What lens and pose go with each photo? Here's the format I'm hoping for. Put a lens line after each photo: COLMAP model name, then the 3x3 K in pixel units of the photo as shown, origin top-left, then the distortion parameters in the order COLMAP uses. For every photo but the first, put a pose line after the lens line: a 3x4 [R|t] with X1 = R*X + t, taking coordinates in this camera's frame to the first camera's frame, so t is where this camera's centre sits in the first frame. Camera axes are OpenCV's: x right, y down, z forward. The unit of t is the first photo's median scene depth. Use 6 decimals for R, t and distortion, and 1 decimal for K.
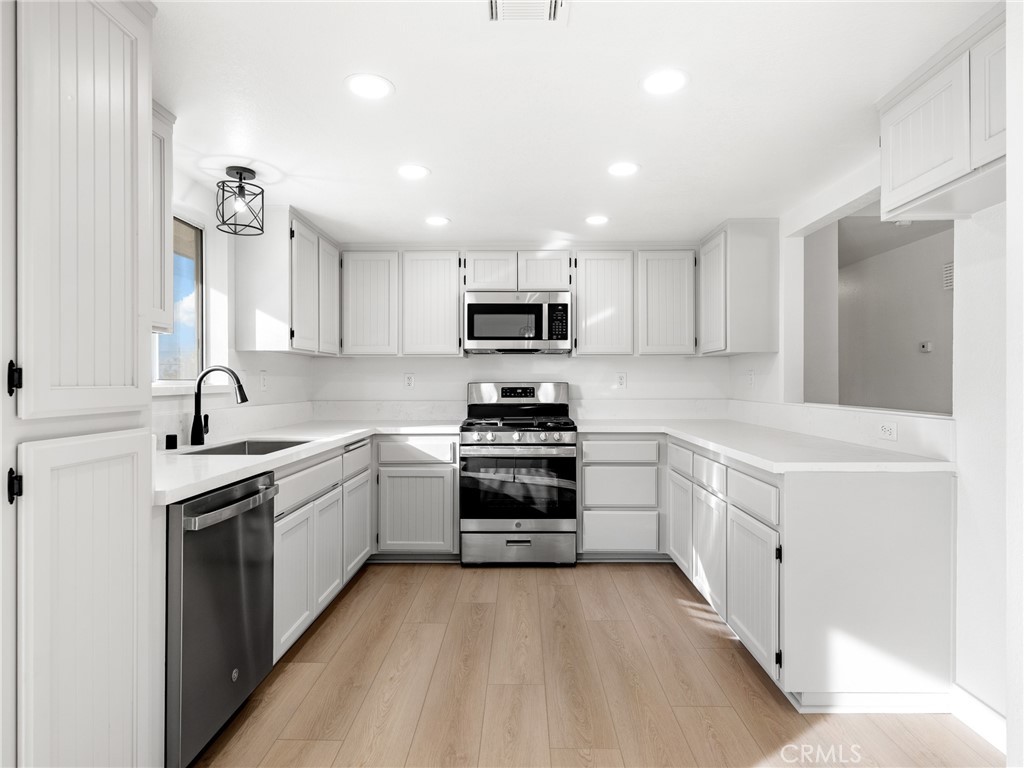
lens RADIAL K [[573.8, 0, 514.8], [0, 573.8, 380.6], [0, 0, 1]] dist [0.002236, -0.000029]
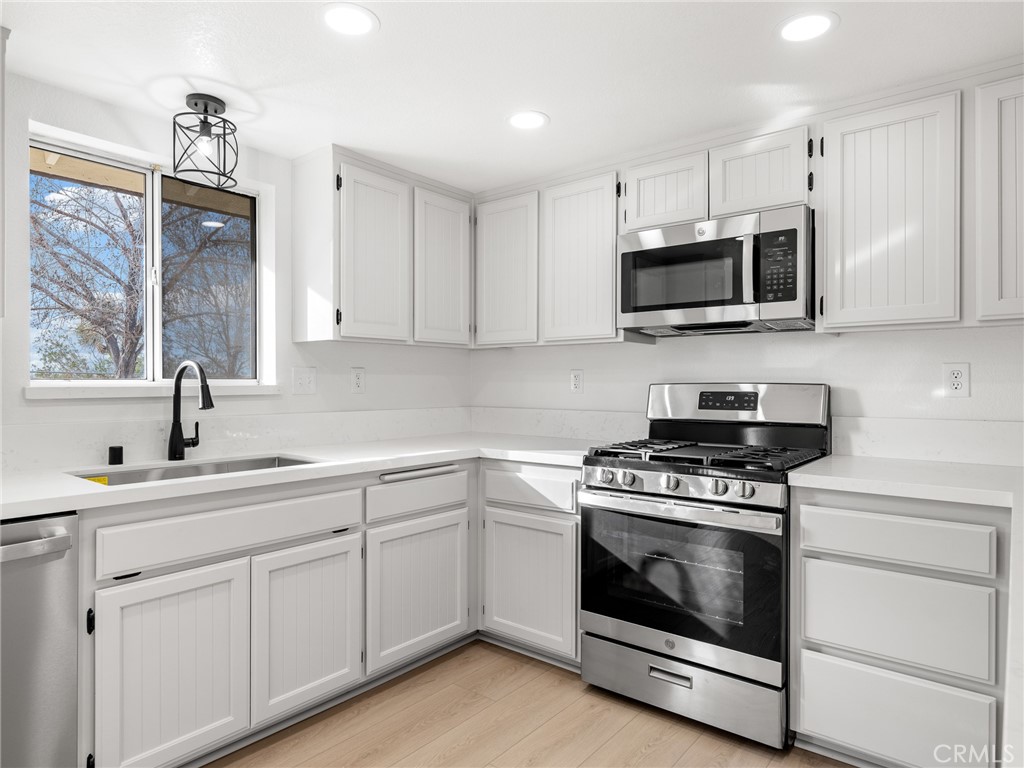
lens RADIAL K [[626.4, 0, 512.0], [0, 626.4, 384.0], [0, 0, 1]] dist [-0.000298, -0.000098]
pose [[0.787736, 0.003839, -0.616001, 0.249001], [-0.001084, 0.999988, 0.004846, 0.001162], [0.616012, -0.003150, 0.787730, 0.429344]]
